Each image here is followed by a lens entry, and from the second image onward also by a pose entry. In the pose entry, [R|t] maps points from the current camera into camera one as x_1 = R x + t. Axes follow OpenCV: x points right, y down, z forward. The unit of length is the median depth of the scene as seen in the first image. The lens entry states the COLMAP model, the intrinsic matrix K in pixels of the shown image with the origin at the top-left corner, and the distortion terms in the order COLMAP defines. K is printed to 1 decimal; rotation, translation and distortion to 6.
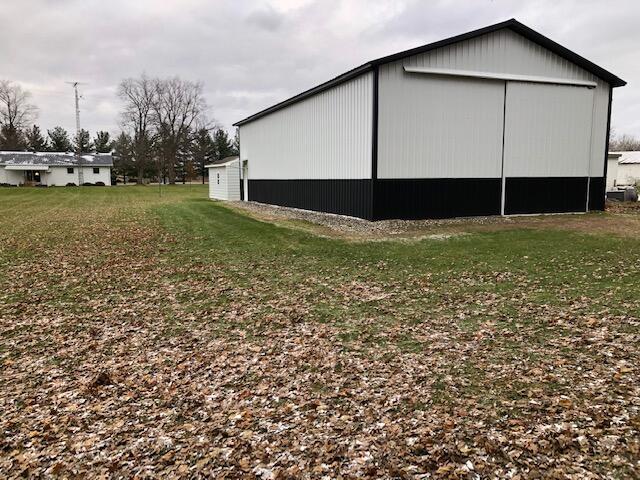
lens RADIAL K [[523.3, 0, 320.0], [0, 523.3, 240.0], [0, 0, 1]] dist [0.005364, -0.011687]
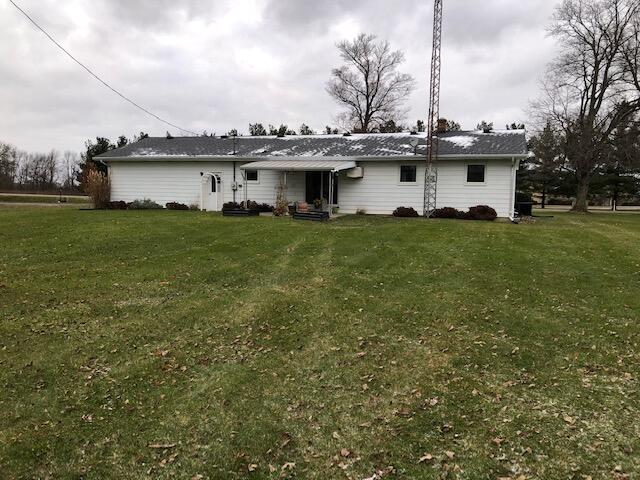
lens RADIAL K [[523.3, 0, 320.0], [0, 523.3, 240.0], [0, 0, 1]] dist [0.005364, -0.011687]
pose [[0.734637, 0.079141, -0.673829, -0.271571], [-0.103791, 0.994592, 0.003657, -0.081134], [0.670474, 0.067251, 0.738879, 0.688344]]
